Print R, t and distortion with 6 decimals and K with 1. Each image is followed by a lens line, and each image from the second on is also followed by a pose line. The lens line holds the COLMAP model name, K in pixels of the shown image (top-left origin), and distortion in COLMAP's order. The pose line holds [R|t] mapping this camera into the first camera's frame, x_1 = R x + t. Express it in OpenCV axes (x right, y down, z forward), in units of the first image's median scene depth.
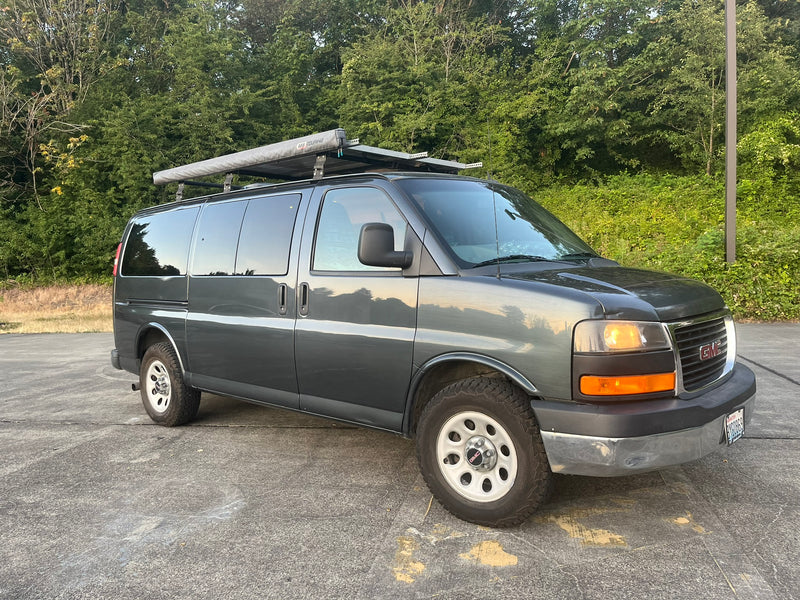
lens RADIAL K [[605.5, 0, 400.0], [0, 605.5, 300.0], [0, 0, 1]] dist [0.056617, -0.063058]
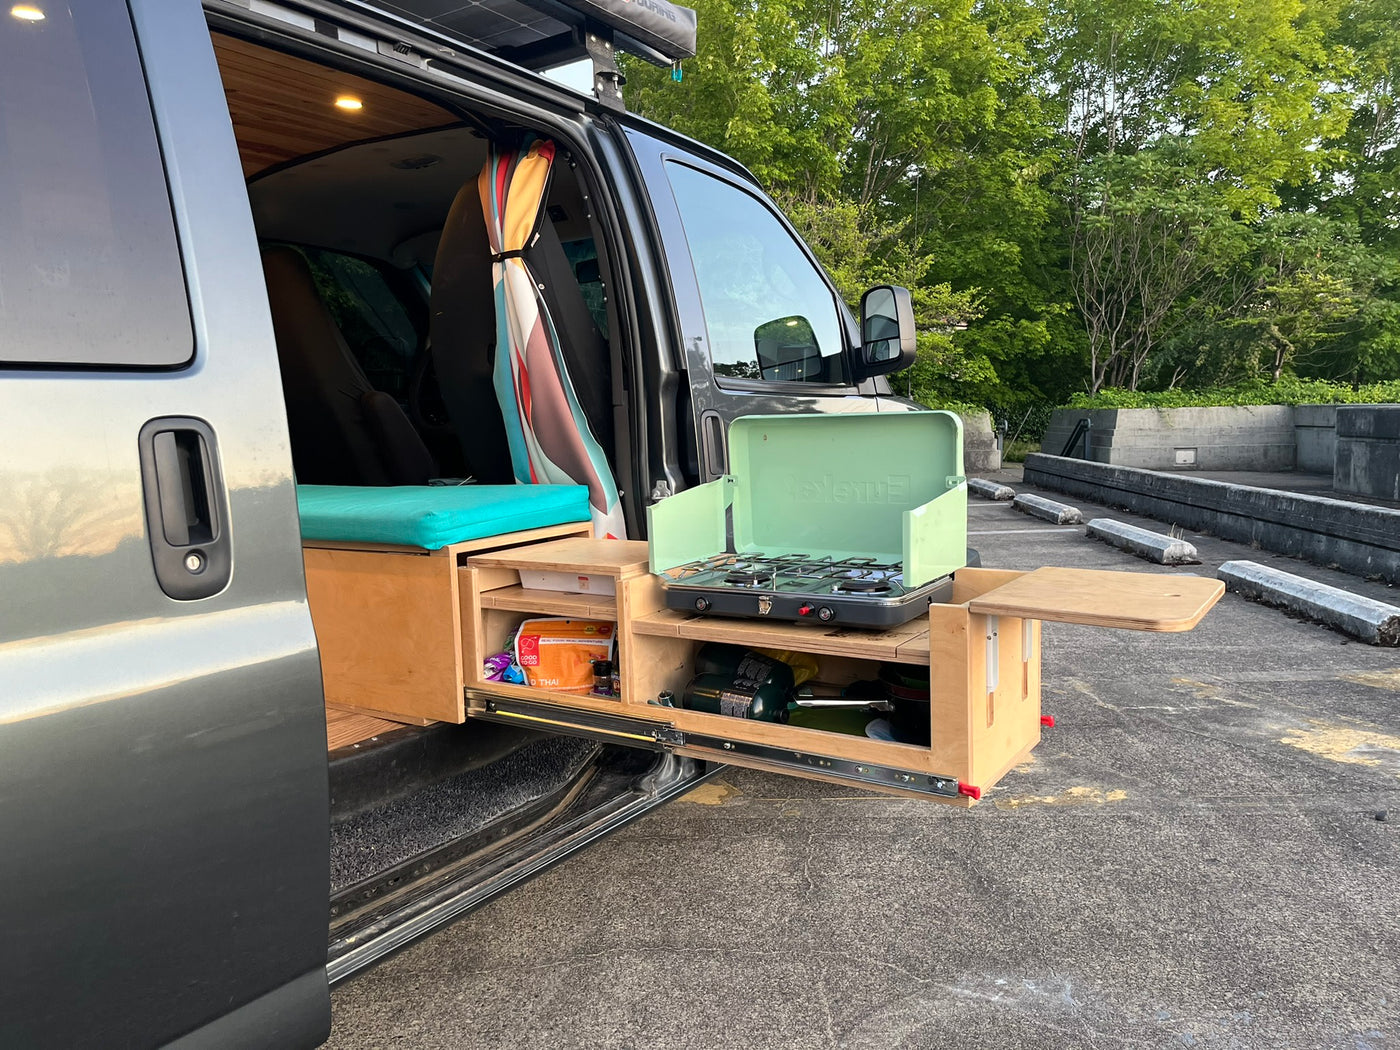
lens RADIAL K [[1027.1, 0, 700.0], [0, 1027.1, 525.0], [0, 0, 1]] dist [0.046479, -0.091471]
pose [[-0.140811, -0.065303, 0.987880, -0.897461], [0.095430, 0.992281, 0.079196, -0.010482], [-0.985426, 0.105425, -0.133493, 1.293543]]
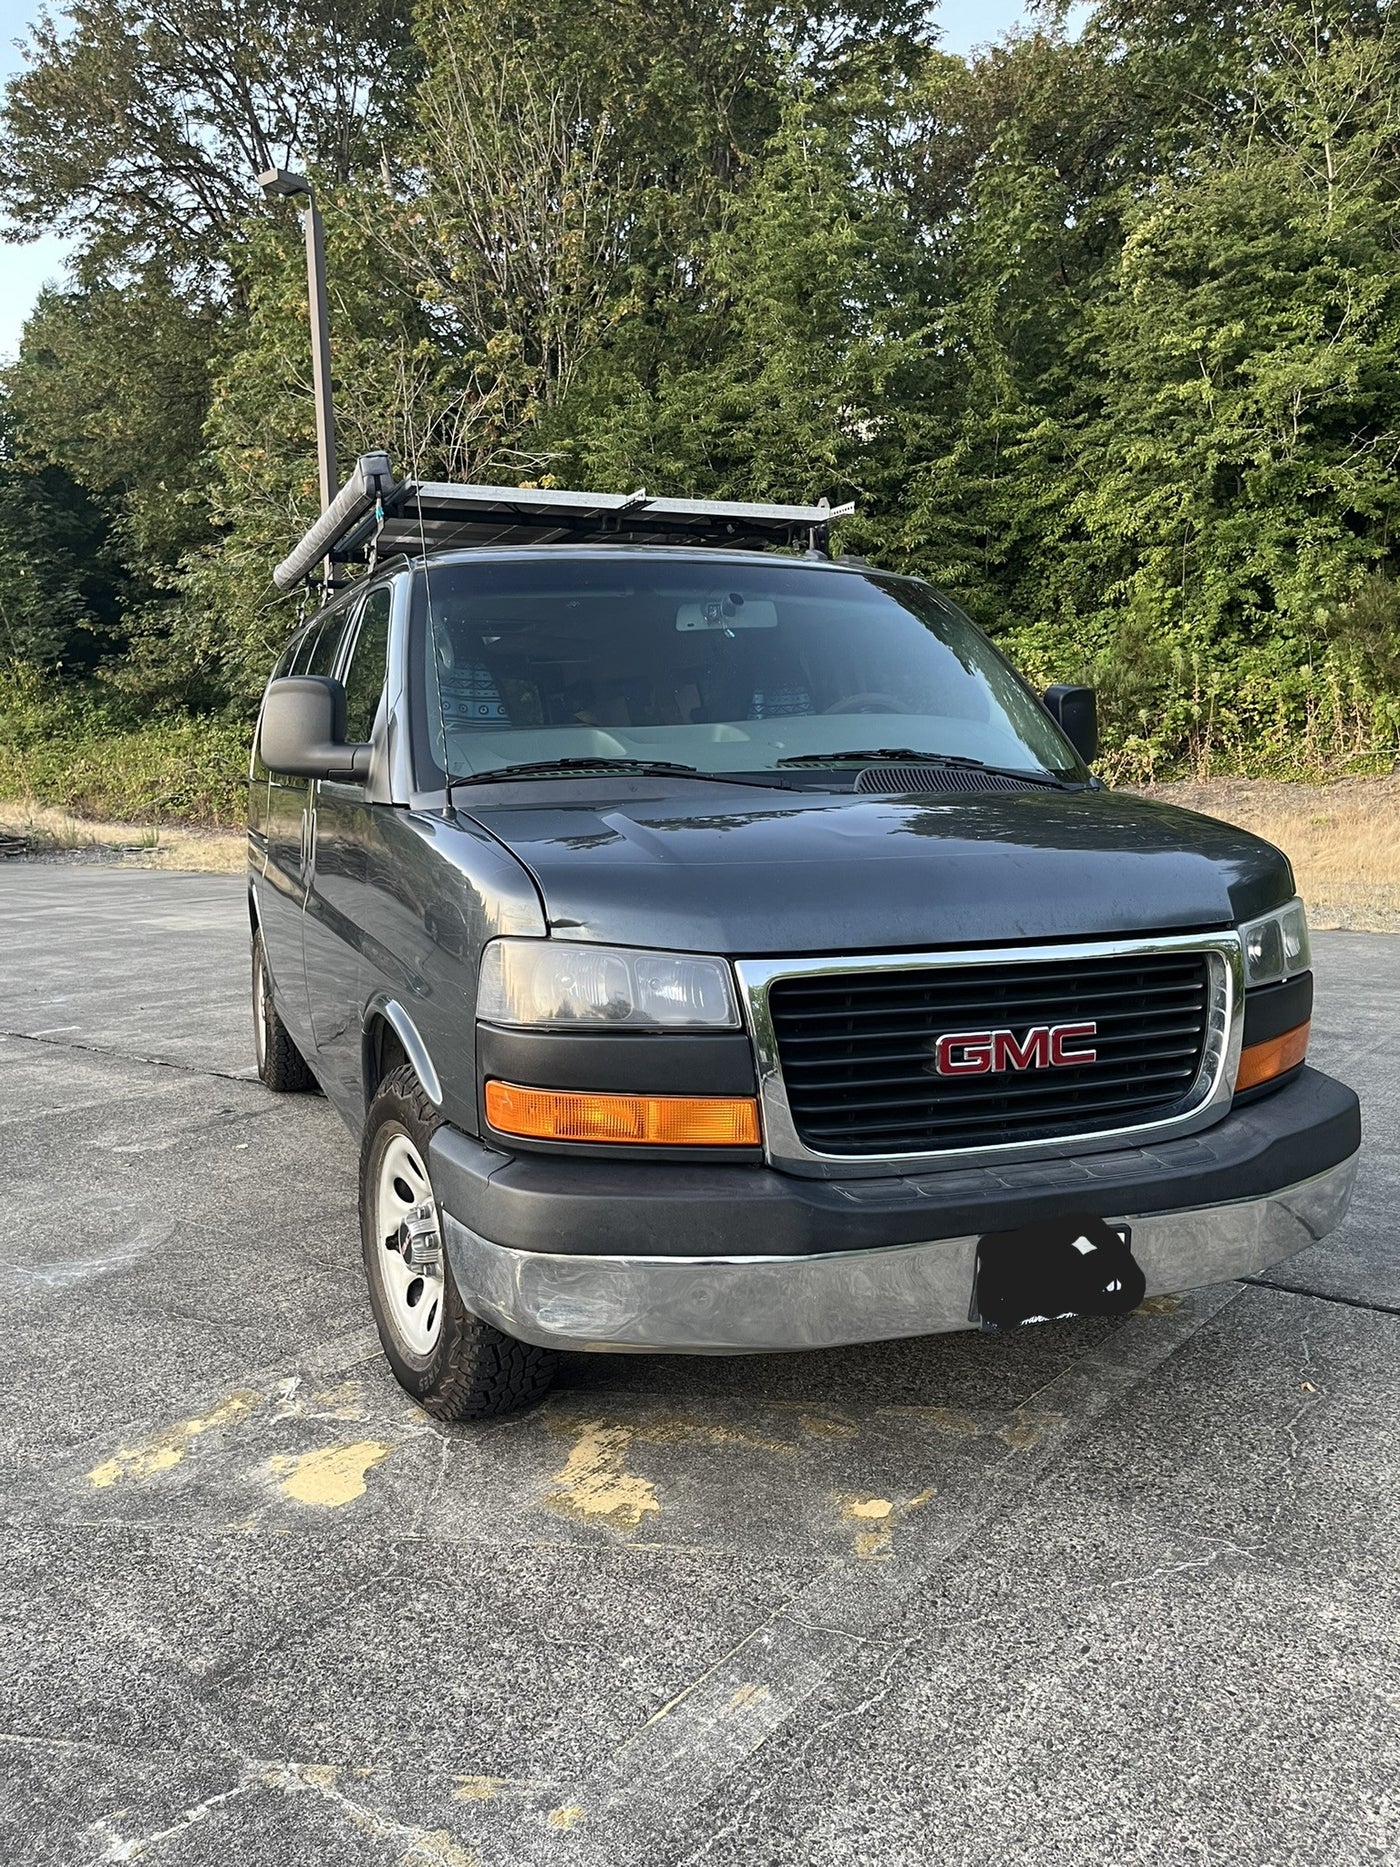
lens RADIAL K [[1413.0, 0, 700.0], [0, 1413.0, 933.5], [0, 0, 1]] dist [0.056617, -0.063058]
pose [[0.897134, 0.069228, -0.436301, 0.669249], [-0.036831, 0.995928, 0.082291, -0.040067], [0.440221, -0.057756, 0.896030, 0.210602]]
